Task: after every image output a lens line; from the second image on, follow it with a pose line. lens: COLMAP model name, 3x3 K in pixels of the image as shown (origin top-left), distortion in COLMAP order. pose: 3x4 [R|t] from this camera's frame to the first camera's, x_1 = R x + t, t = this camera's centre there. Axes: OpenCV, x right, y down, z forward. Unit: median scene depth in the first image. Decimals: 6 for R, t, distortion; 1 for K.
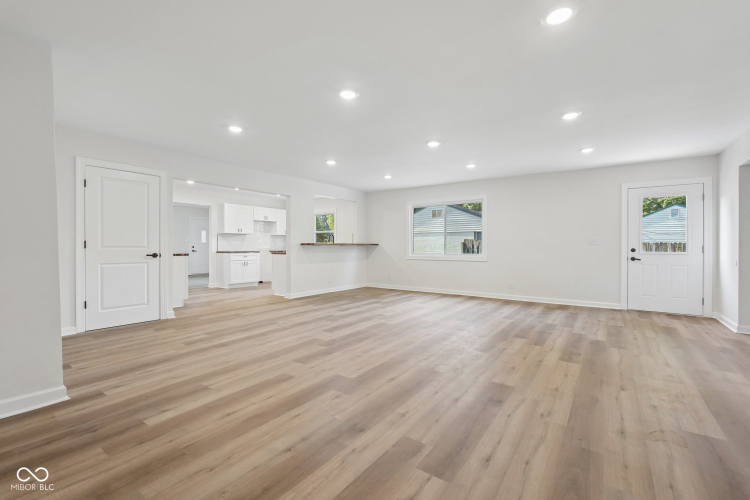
lens RADIAL K [[328.6, 0, 373.8], [0, 328.6, 252.0], [0, 0, 1]] dist [-0.014489, 0.006935]
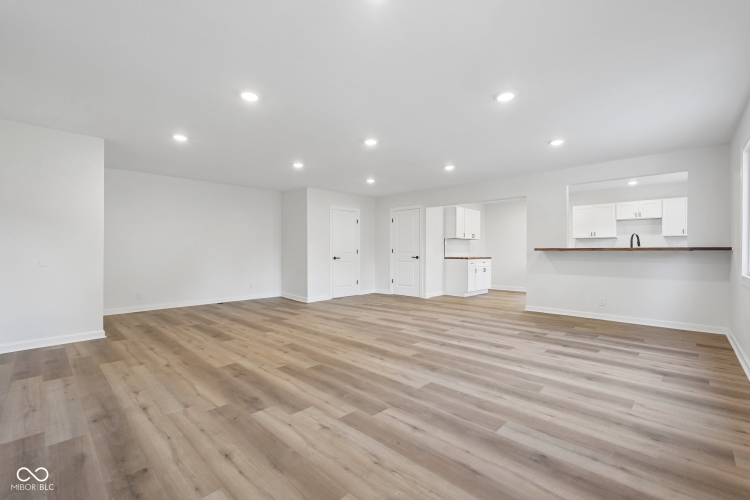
lens RADIAL K [[328.6, 0, 373.8], [0, 328.6, 252.0], [0, 0, 1]] dist [-0.014489, 0.006935]
pose [[-0.139682, -0.001049, -0.990196, 0.542423], [-0.020924, 0.999779, 0.001893, -0.008371], [0.989975, 0.020984, -0.139673, 0.558767]]
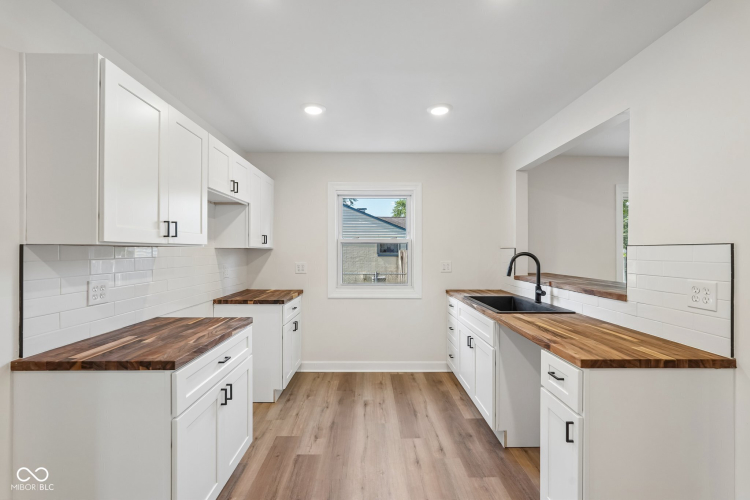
lens RADIAL K [[328.6, 0, 373.8], [0, 328.6, 252.0], [0, 0, 1]] dist [-0.014489, 0.006935]
pose [[0.802734, 0.000520, 0.596337, -0.439424], [0.008189, 0.999896, -0.011895, -0.049743], [-0.596281, 0.014432, 0.802646, 0.781983]]
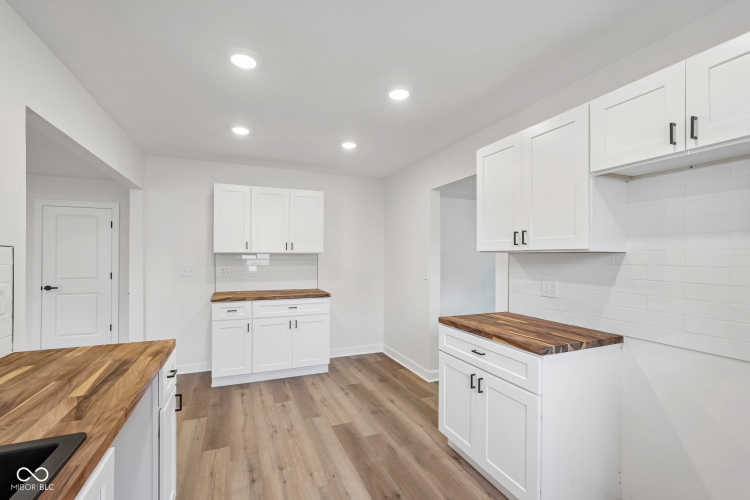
lens RADIAL K [[328.6, 0, 373.8], [0, 328.6, 252.0], [0, 0, 1]] dist [-0.014489, 0.006935]
pose [[-0.516388, -0.011314, -0.856280, -0.155351], [-0.018912, 0.999820, -0.001806, -0.054949], [0.856146, 0.015261, -0.516508, 1.056254]]
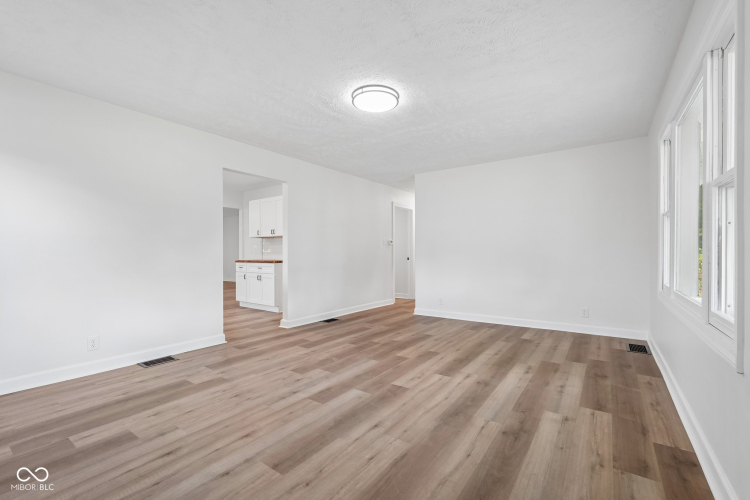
lens RADIAL K [[328.6, 0, 373.8], [0, 328.6, 252.0], [0, 0, 1]] dist [-0.014489, 0.006935]
pose [[-0.999958, 0.003155, -0.008584, -0.714643], [0.003015, 0.999863, 0.016294, -0.027188], [0.008634, 0.016268, -0.999830, 1.466298]]
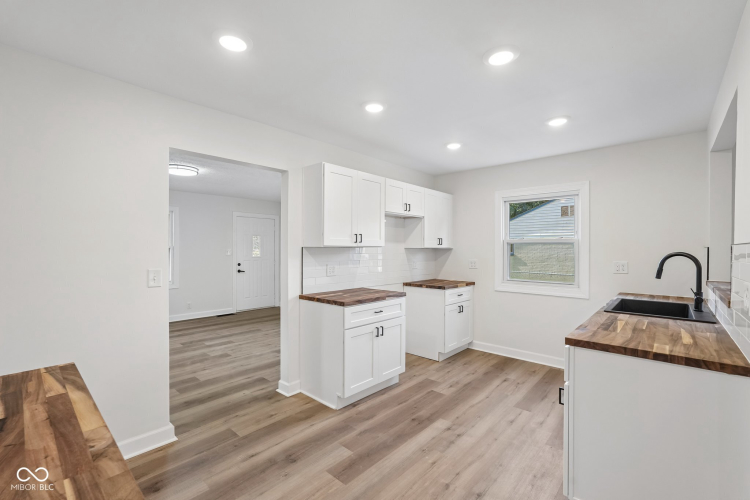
lens RADIAL K [[328.6, 0, 373.8], [0, 328.6, 252.0], [0, 0, 1]] dist [-0.014489, 0.006935]
pose [[0.993791, 0.004949, -0.111153, -0.358074], [-0.006173, 0.999924, -0.010677, -0.047473], [0.111092, 0.011297, 0.993746, 0.642188]]
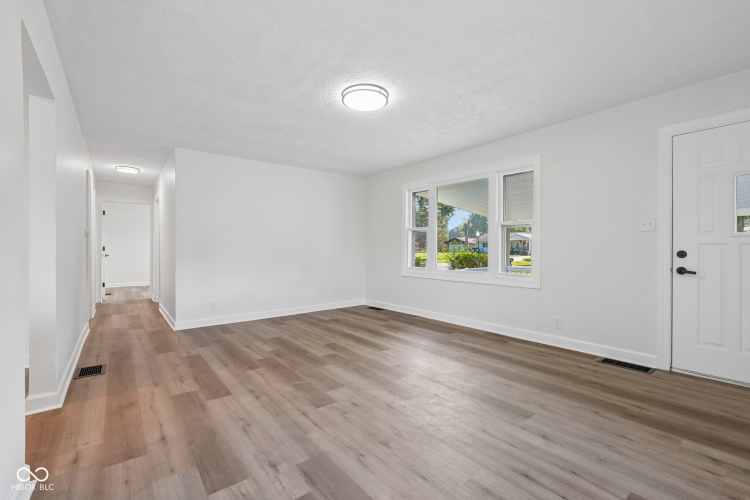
lens RADIAL K [[328.6, 0, 373.8], [0, 328.6, 252.0], [0, 0, 1]] dist [-0.014489, 0.006935]
pose [[-0.267618, 0.006980, -0.963500, -0.388354], [-0.018128, 0.999760, 0.012278, -0.022630], [0.963355, 0.020752, -0.267427, 1.225396]]
